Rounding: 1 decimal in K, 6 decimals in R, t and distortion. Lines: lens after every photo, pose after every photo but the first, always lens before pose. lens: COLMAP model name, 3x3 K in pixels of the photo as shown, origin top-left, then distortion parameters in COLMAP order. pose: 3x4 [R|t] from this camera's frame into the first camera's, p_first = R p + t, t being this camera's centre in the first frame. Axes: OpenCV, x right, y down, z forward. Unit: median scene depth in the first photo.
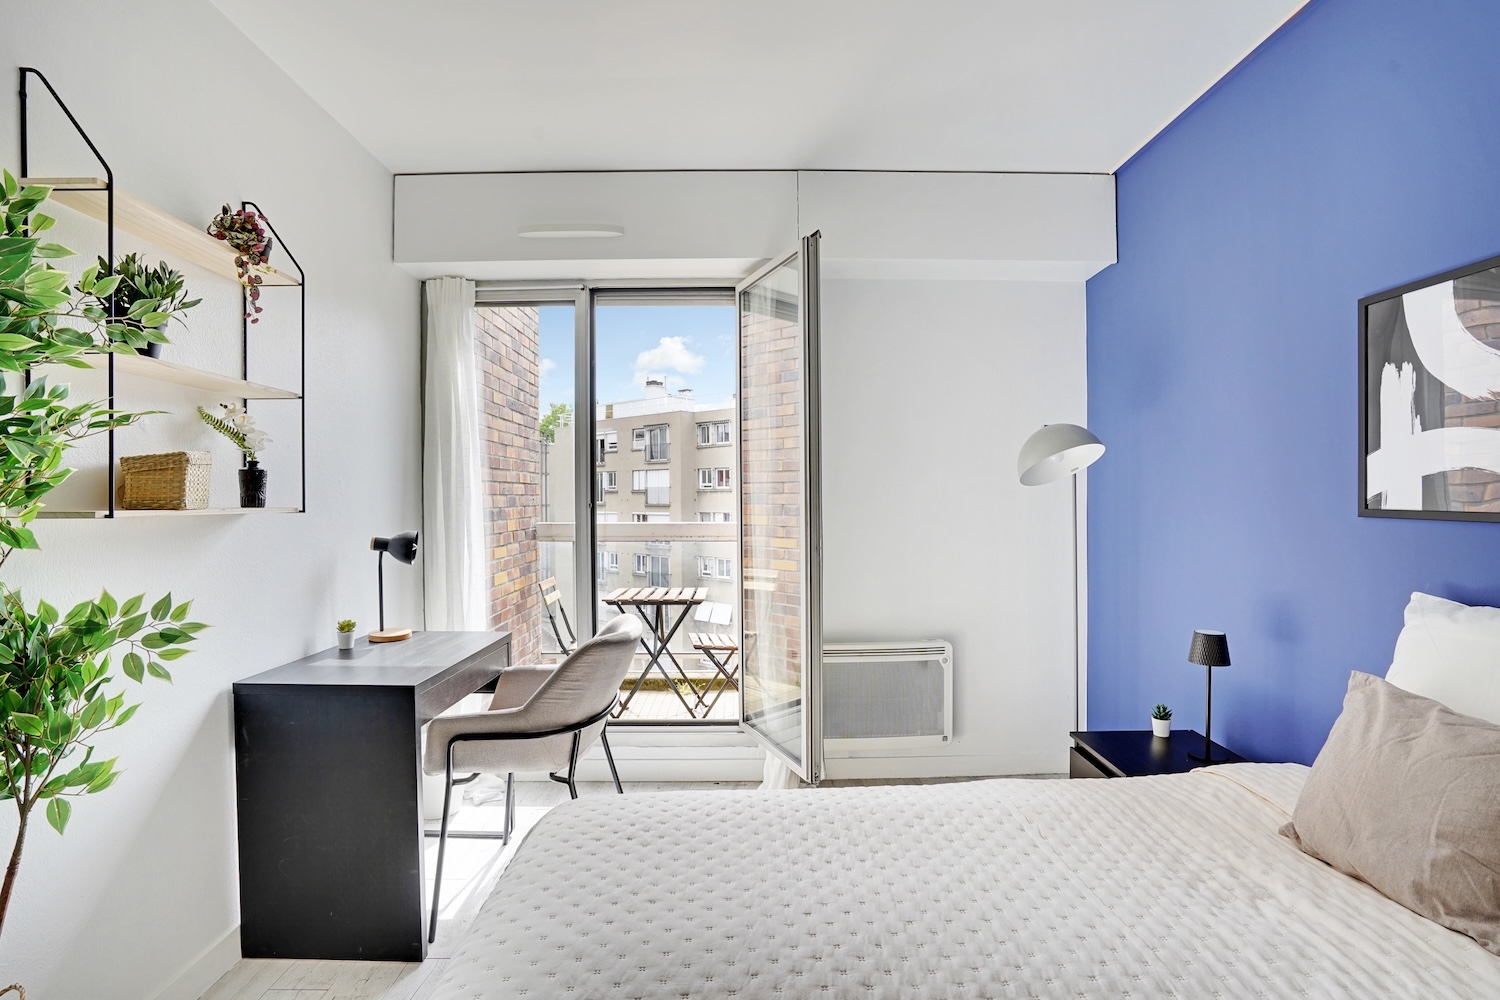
lens RADIAL K [[699.1, 0, 750.8], [0, 699.1, 504.2], [0, 0, 1]] dist [-0.056804, 0.018841]
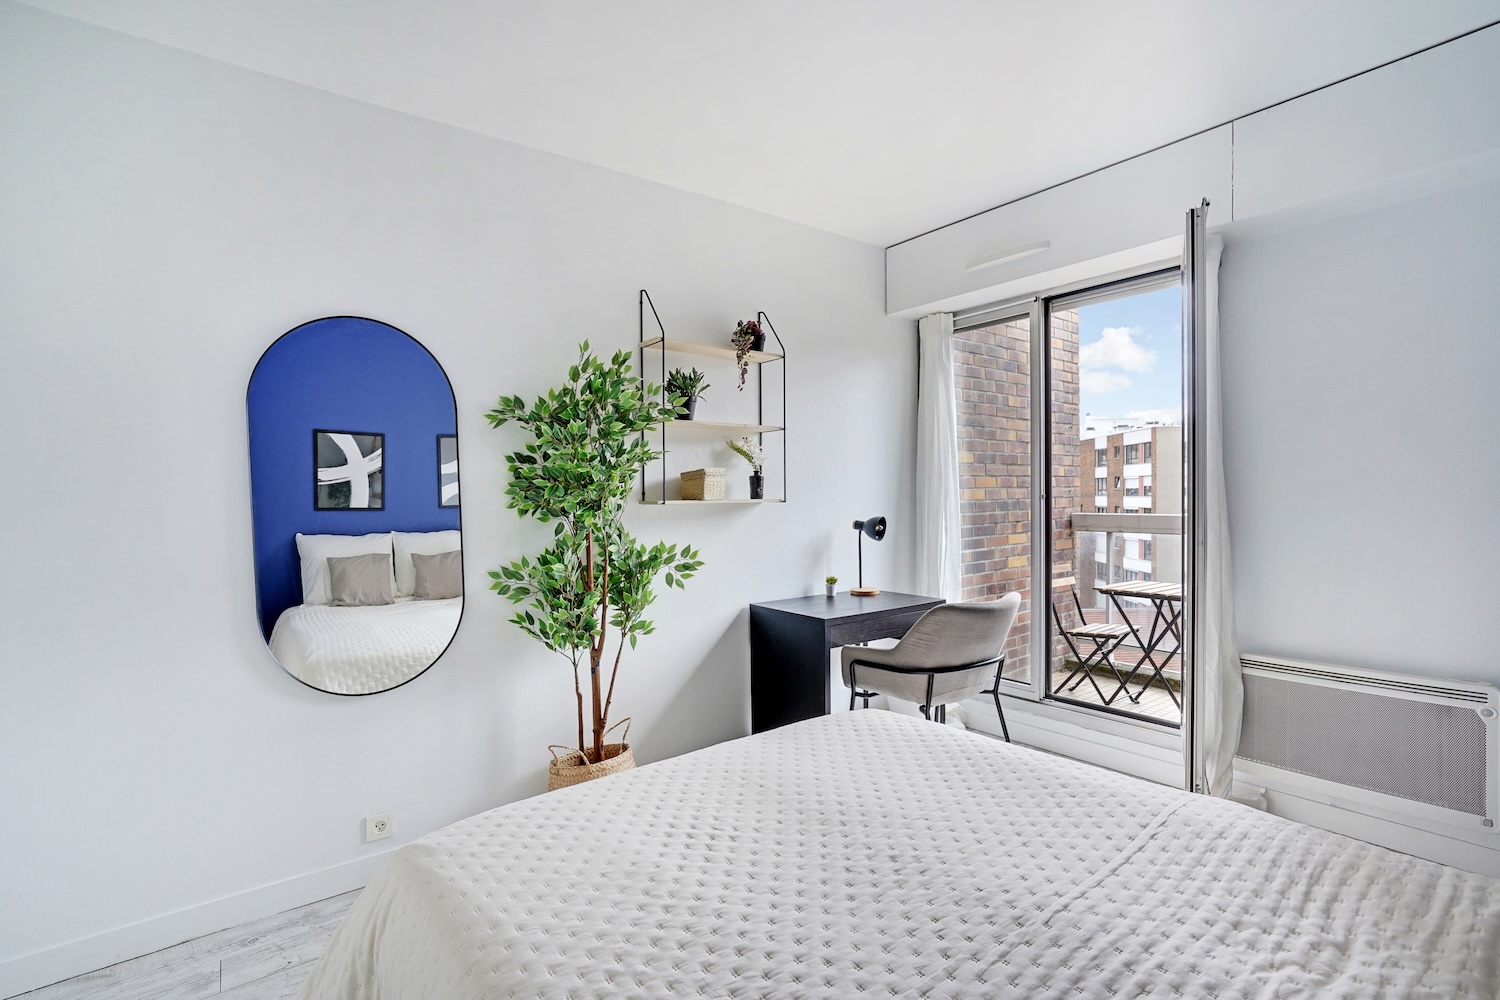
lens RADIAL K [[712.4, 0, 778.0], [0, 712.4, 494.4], [0, 0, 1]] dist [-0.063230, 0.029377]
pose [[0.616882, -0.003262, -0.787049, 0.717999], [0.003226, 0.999993, -0.001616, -0.003660], [0.787049, -0.001542, 0.616888, -0.028039]]
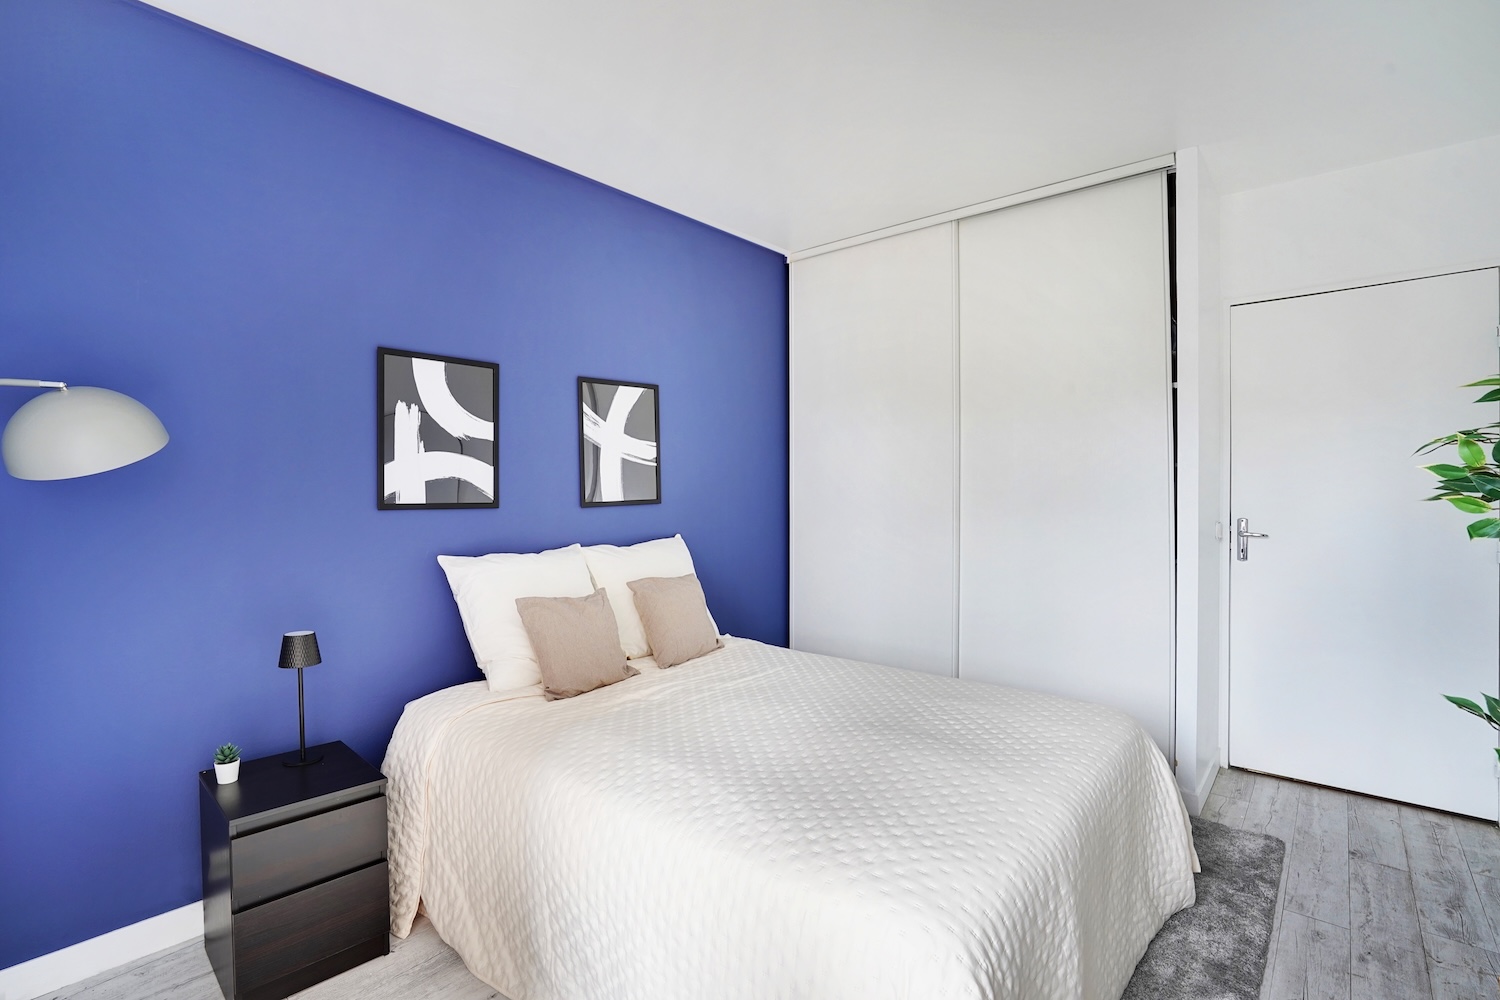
lens RADIAL K [[712.4, 0, 778.0], [0, 712.4, 494.4], [0, 0, 1]] dist [-0.063230, 0.029377]
pose [[-0.744757, -0.002404, 0.667331, -0.618339], [0.011264, 0.999806, 0.016173, -0.026863], [-0.667240, 0.019562, -0.744586, 1.538204]]
